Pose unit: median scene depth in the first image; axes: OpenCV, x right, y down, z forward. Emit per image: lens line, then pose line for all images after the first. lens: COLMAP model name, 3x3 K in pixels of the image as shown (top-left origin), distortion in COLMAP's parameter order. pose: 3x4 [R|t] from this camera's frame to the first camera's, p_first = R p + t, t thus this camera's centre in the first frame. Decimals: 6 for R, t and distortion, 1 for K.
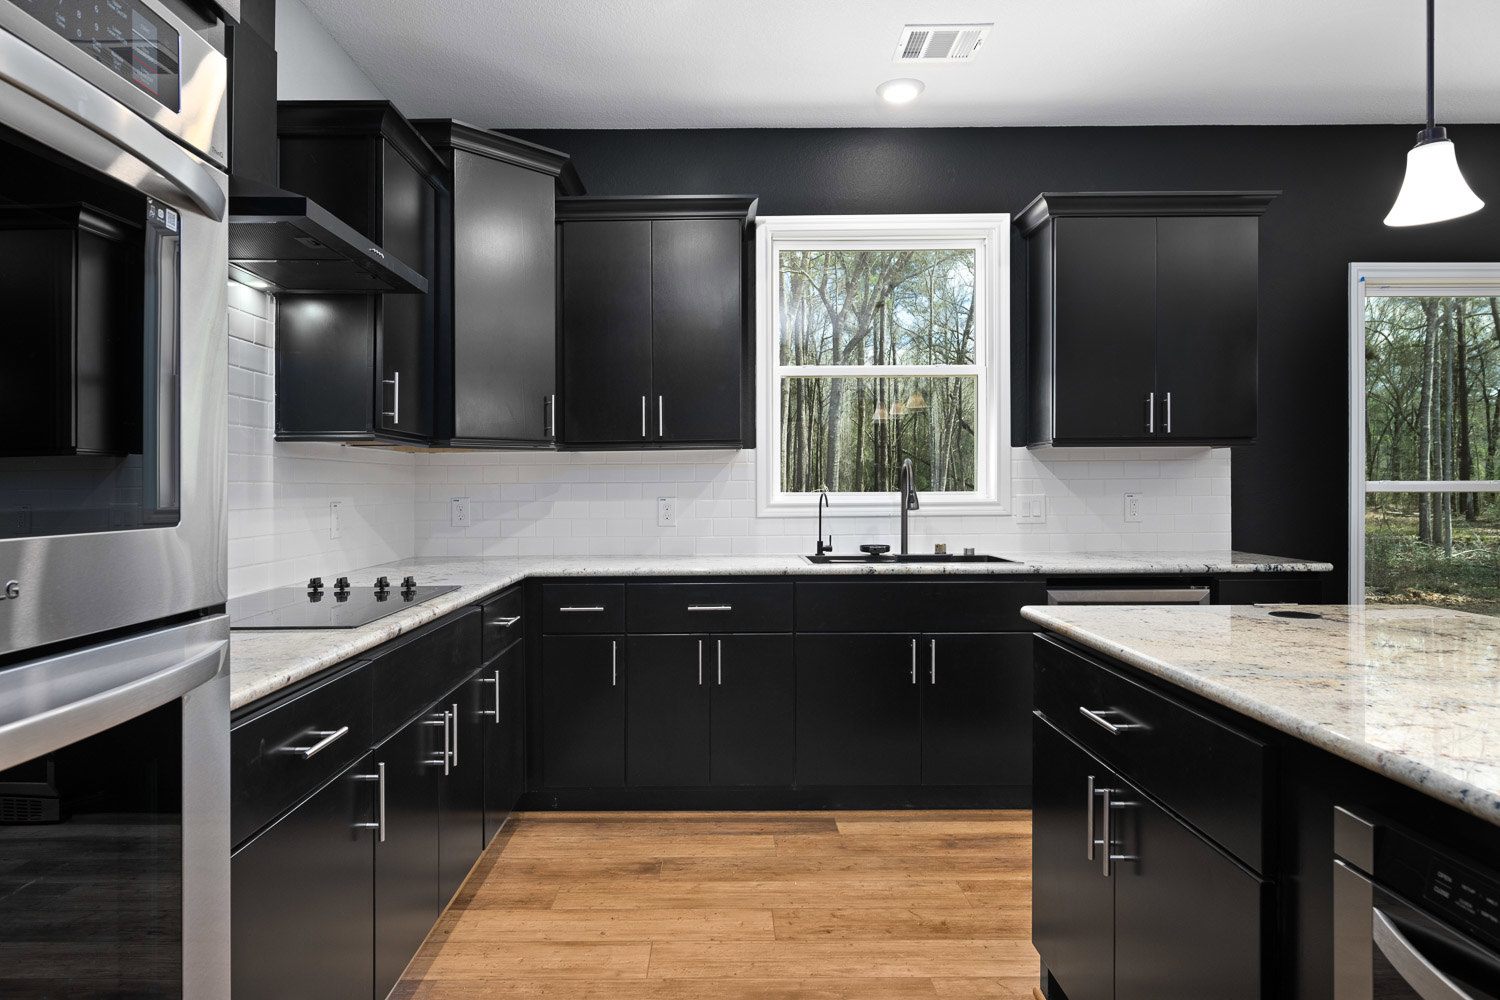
lens RADIAL K [[899.6, 0, 750.0], [0, 899.6, 500.0], [0, 0, 1]] dist [0.000787, -0.000234]
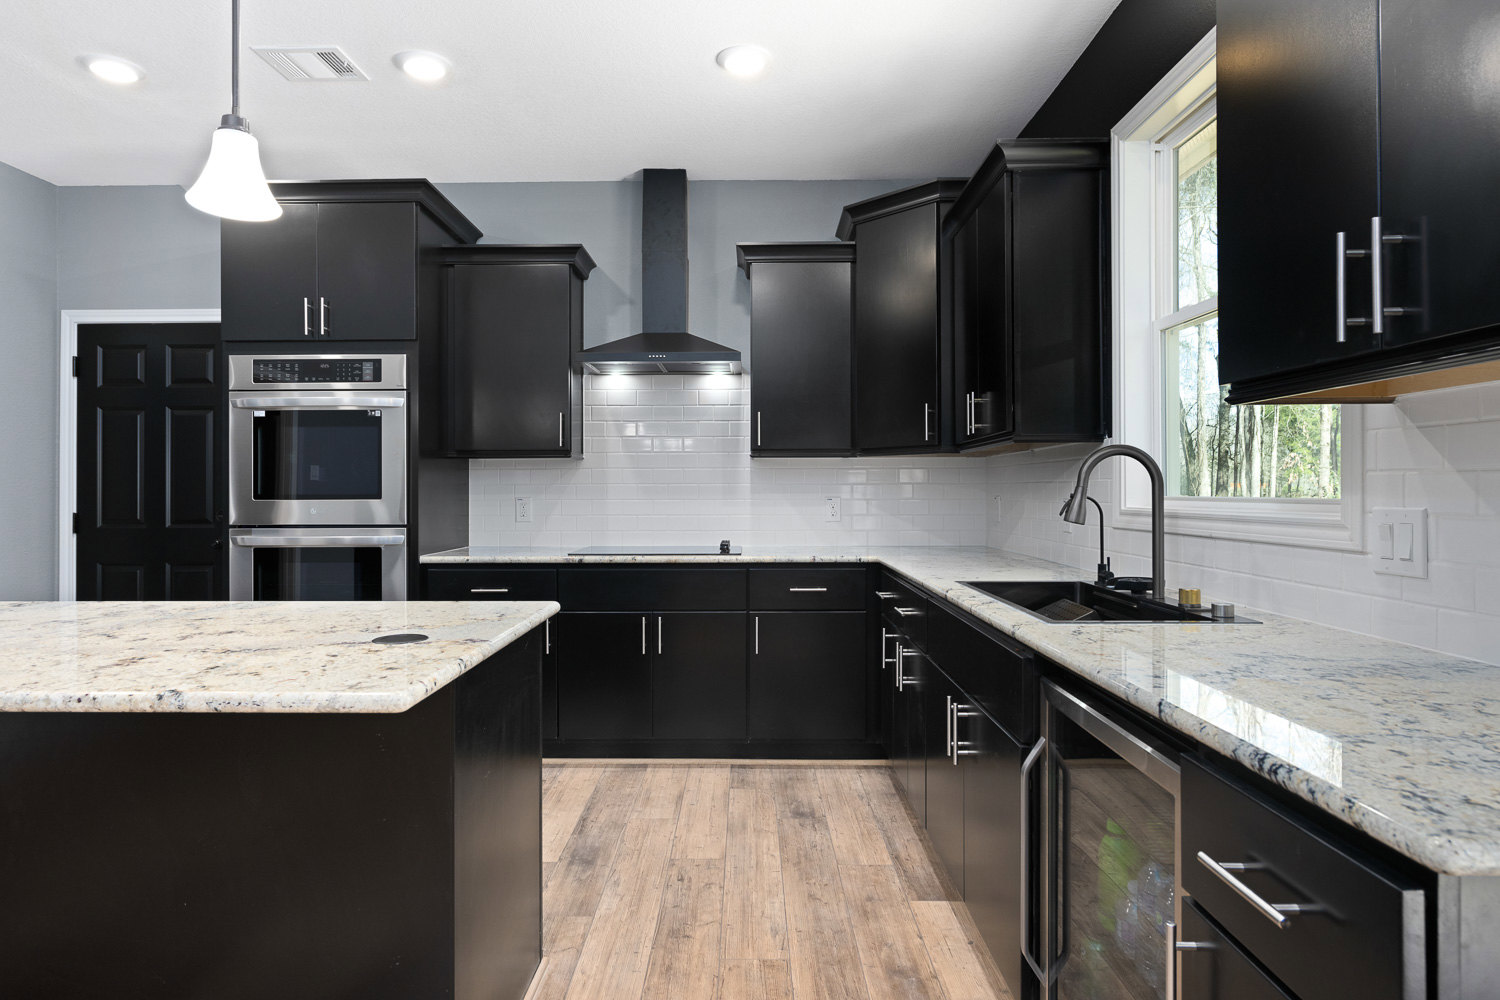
lens RADIAL K [[849.7, 0, 722.7], [0, 849.7, 483.1], [0, 0, 1]] dist [0.000247, -0.000045]
pose [[-0.052554, -0.002422, -0.998615, 1.038481], [-0.012170, 0.999924, -0.001785, -0.018787], [0.998544, 0.012059, -0.052580, 0.988500]]
